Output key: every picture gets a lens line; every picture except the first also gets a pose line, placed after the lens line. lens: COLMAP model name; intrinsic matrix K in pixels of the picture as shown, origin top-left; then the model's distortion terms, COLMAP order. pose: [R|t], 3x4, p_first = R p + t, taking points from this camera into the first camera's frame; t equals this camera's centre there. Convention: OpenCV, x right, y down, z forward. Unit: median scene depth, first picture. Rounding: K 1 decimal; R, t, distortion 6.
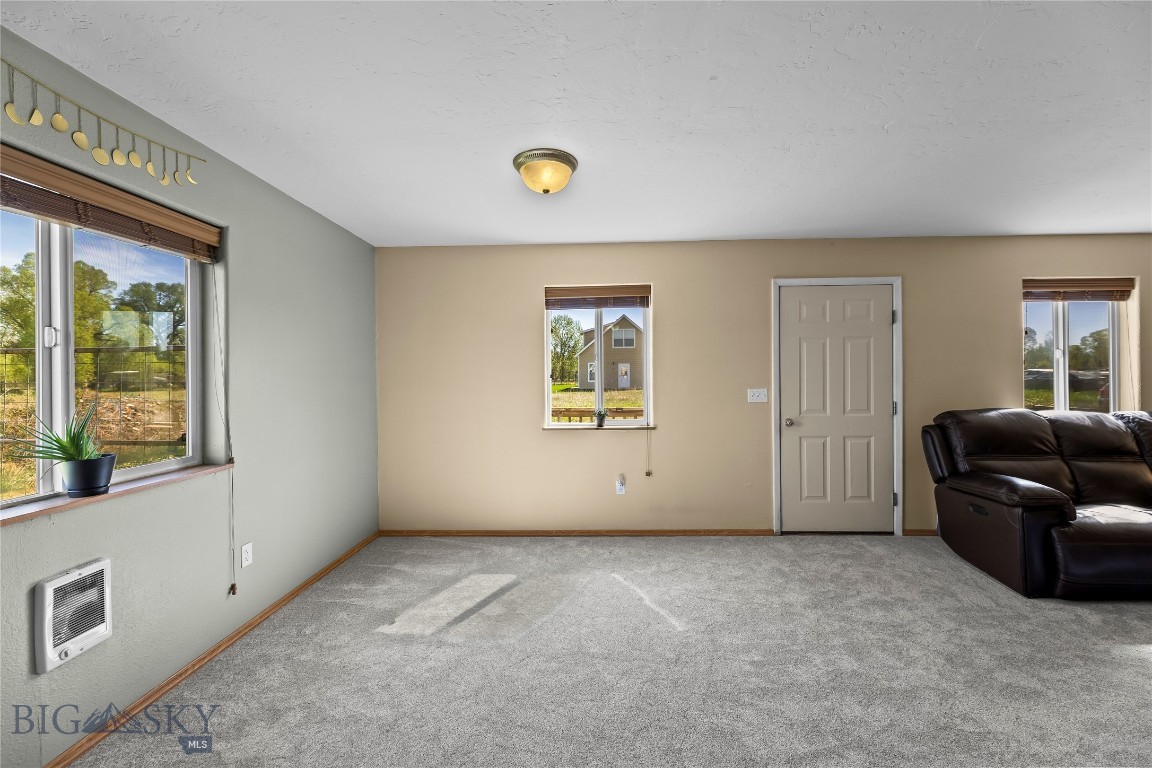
lens RADIAL K [[458.7, 0, 574.3], [0, 458.7, 378.1], [0, 0, 1]] dist [0.008335, -0.000088]
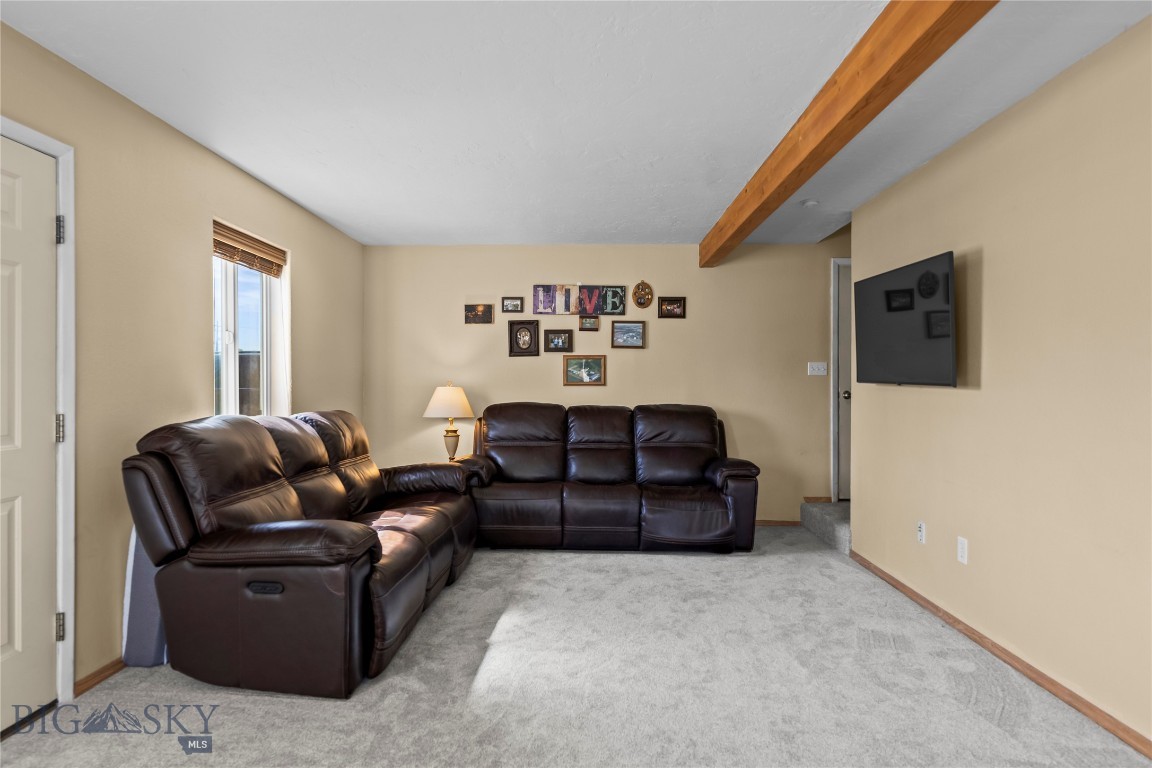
lens RADIAL K [[665.0, 0, 575.5], [0, 665.0, 380.2], [0, 0, 1]] dist [0.001835, 0.001365]
pose [[-0.016787, 0.012264, 0.999784, 0.028591], [0.003965, 0.999918, -0.012199, 0.035835], [-0.999851, 0.003759, -0.016834, 0.639480]]
